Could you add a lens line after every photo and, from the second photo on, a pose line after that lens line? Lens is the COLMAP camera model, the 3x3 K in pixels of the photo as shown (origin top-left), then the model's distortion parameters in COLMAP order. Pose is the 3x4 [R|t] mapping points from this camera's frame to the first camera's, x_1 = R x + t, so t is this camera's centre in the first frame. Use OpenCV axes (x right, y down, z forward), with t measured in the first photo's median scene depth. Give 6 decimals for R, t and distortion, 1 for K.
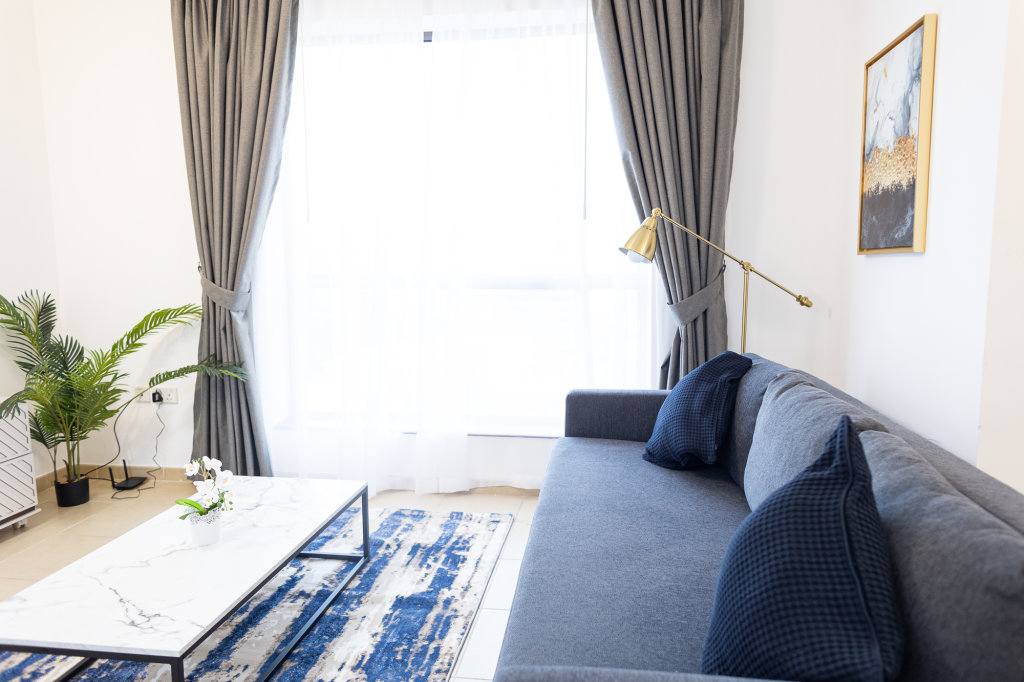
lens RADIAL K [[683.7, 0, 519.4], [0, 683.7, 340.2], [0, 0, 1]] dist [0.014731, -0.006170]
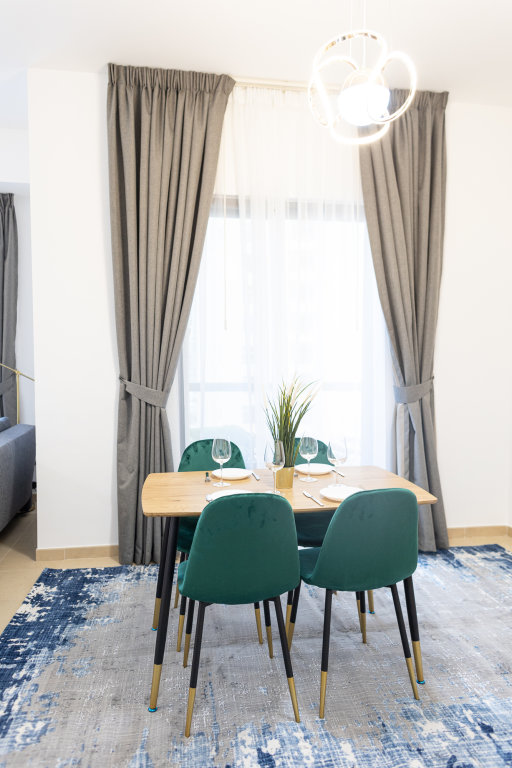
lens RADIAL K [[512.8, 0, 256.0], [0, 512.8, 384.0], [0, 0, 1]] dist [0.014731, -0.006170]
pose [[0.956730, -0.006427, 0.290906, 0.517749], [0.026252, 0.997585, -0.064298, 0.033202], [-0.289790, 0.069152, 0.954589, -0.530569]]
